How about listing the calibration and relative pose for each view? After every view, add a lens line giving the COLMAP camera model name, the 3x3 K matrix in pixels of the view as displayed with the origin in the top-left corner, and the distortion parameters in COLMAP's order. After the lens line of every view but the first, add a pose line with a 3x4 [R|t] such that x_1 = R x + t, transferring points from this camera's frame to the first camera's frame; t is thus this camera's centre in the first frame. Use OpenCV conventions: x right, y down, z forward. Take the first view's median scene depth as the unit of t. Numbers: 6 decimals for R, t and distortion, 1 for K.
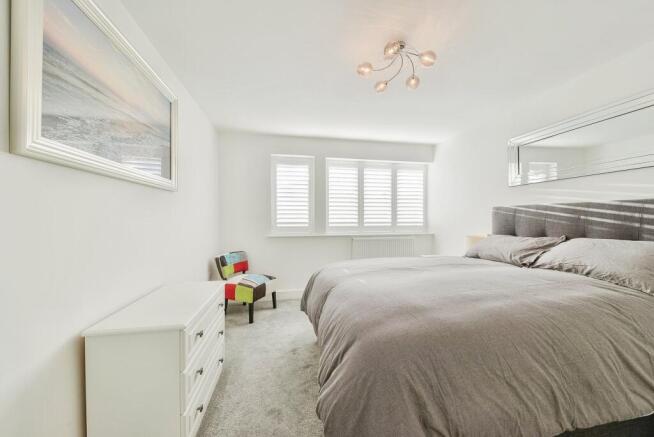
lens RADIAL K [[233.2, 0, 327.0], [0, 233.2, 218.5], [0, 0, 1]] dist [0.000809, 0.000020]
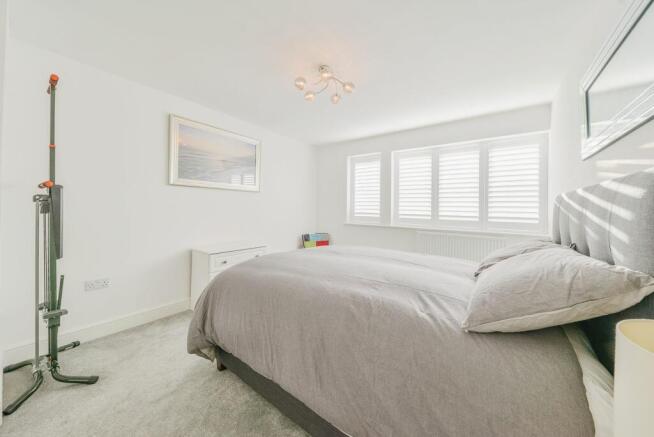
lens RADIAL K [[228.6, 0, 326.2], [0, 228.6, 215.2], [0, 0, 1]] dist [0.000288, -0.000070]
pose [[0.686048, 0.034136, -0.726755, 0.534637], [-0.020230, 0.999408, 0.027845, 0.000097], [0.727275, -0.004401, 0.686332, 0.088245]]
